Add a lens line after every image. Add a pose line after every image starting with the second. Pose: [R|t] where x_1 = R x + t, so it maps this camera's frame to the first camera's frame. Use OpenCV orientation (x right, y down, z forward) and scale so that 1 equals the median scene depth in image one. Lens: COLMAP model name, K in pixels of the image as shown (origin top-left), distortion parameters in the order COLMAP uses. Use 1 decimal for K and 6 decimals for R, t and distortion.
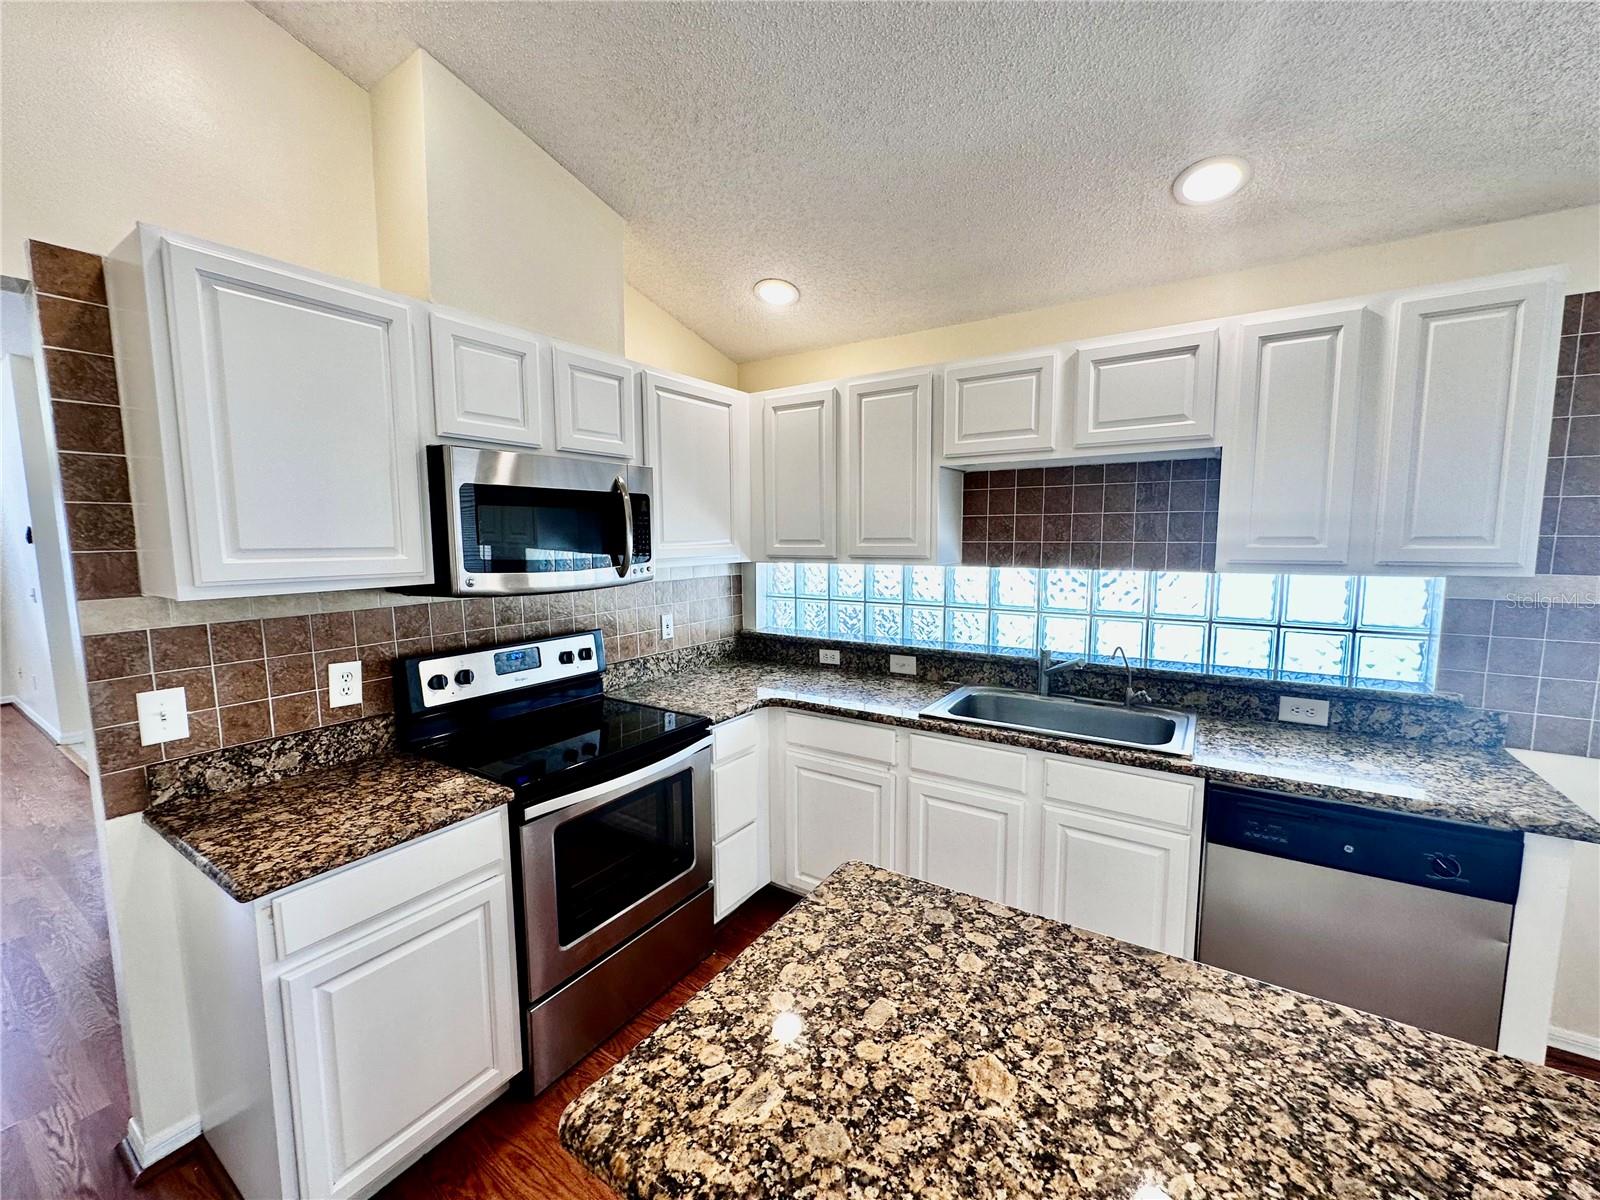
lens RADIAL K [[641.7, 0, 799.8], [0, 641.7, 602.9], [0, 0, 1]] dist [-0.007553, 0.002358]
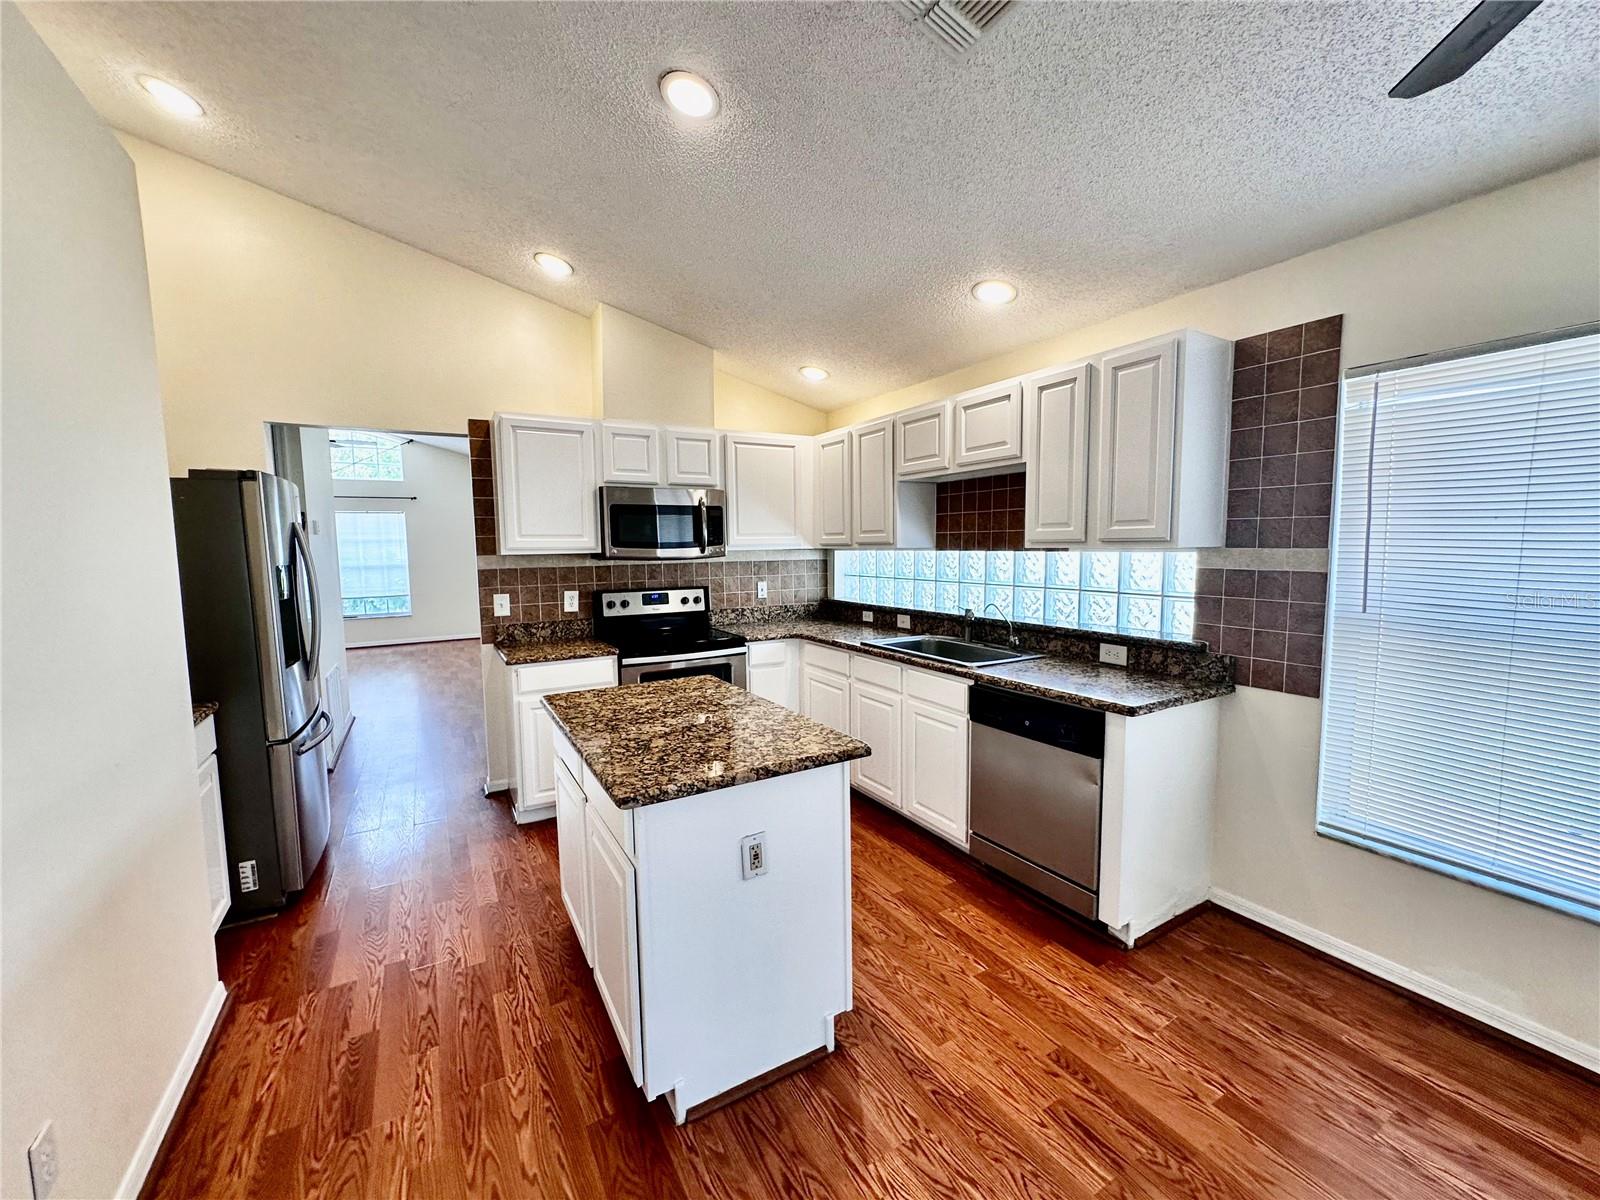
lens RADIAL K [[641.7, 0, 800.7], [0, 641.7, 603.3], [0, 0, 1]] dist [-0.007553, 0.002358]
pose [[0.894755, 0.037884, -0.444948, 0.861964], [-0.042004, 0.999117, 0.000601, 0.096726], [0.444578, 0.018151, 0.895556, -0.525201]]
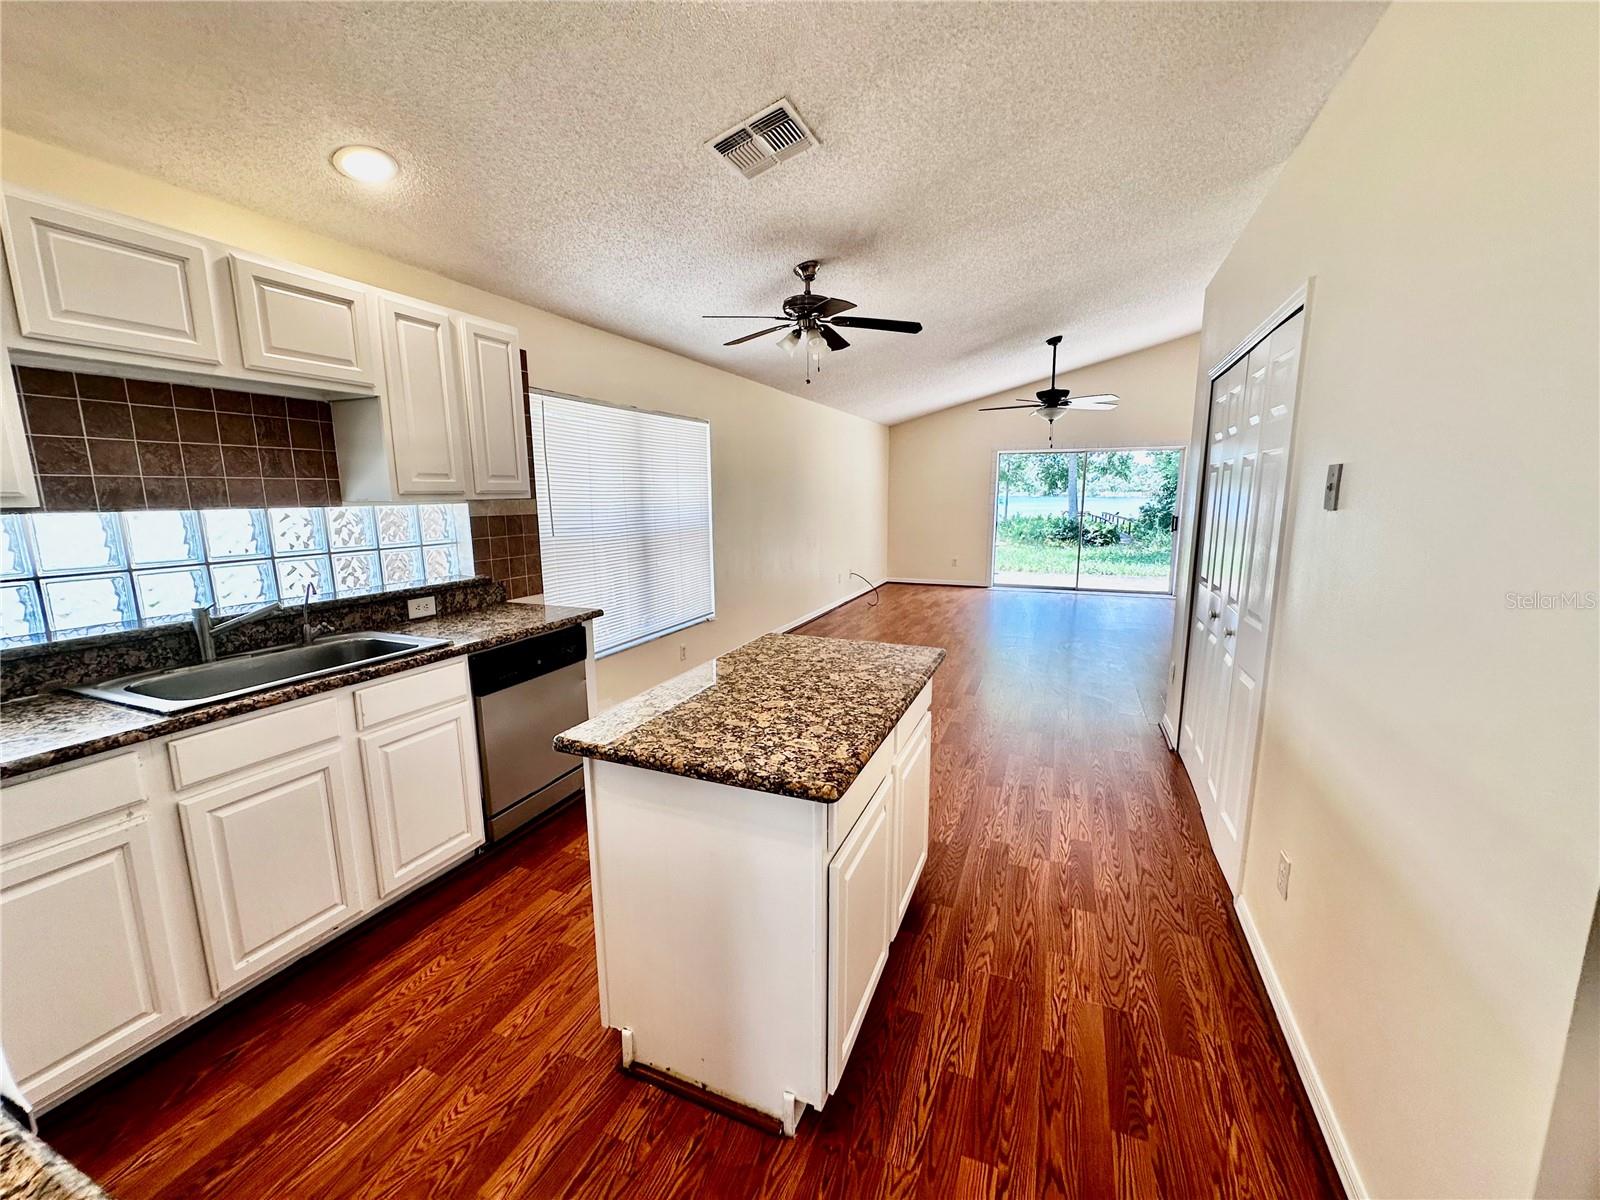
lens RADIAL K [[641.7, 0, 799.3], [0, 641.7, 601.5], [0, 0, 1]] dist [-0.007553, 0.002358]
pose [[-0.181840, -0.157941, 0.970561, -0.709458], [0.112295, 0.977224, 0.180064, 0.004248], [-0.976895, 0.141732, -0.159962, 0.478078]]
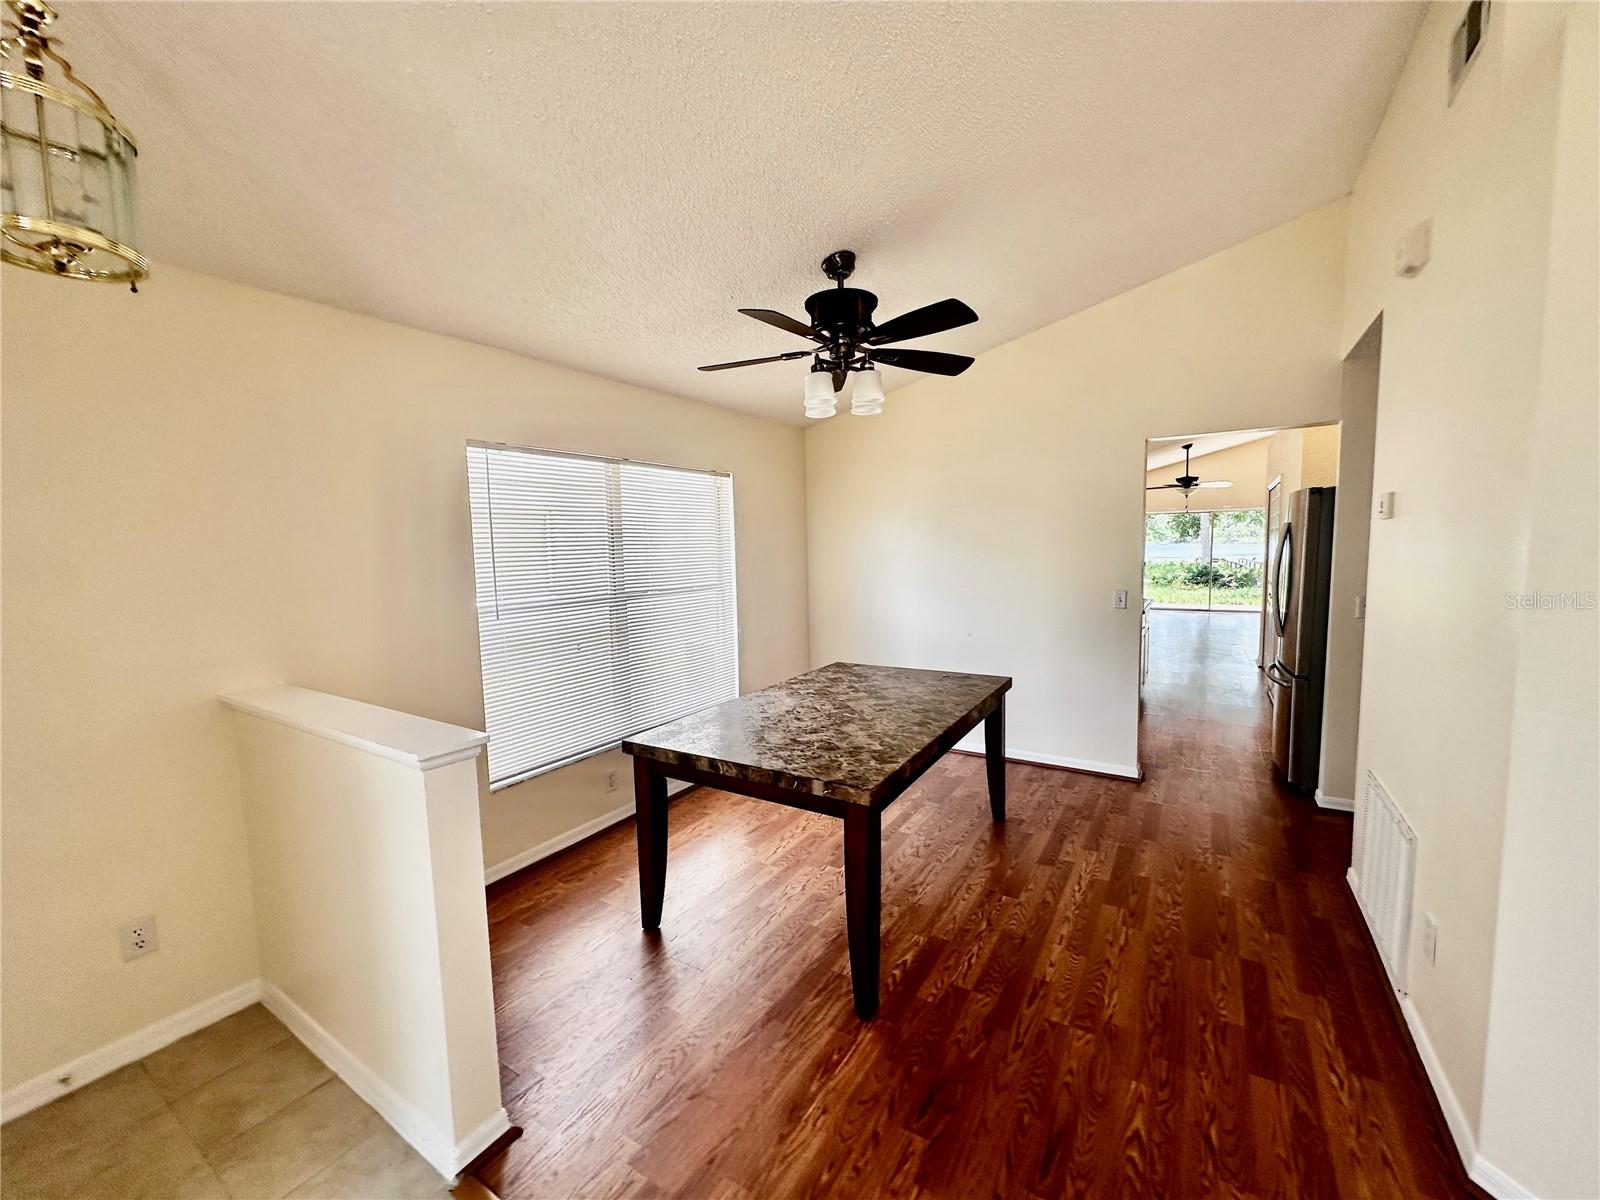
lens RADIAL K [[641.7, 0, 793.6], [0, 641.7, 604.3], [0, 0, 1]] dist [-0.007553, 0.002358]
pose [[-0.010759, -0.084670, 0.996351, -2.999677], [0.128747, 0.987998, 0.085351, -0.160734], [-0.991619, 0.129195, 0.000271, 1.946829]]
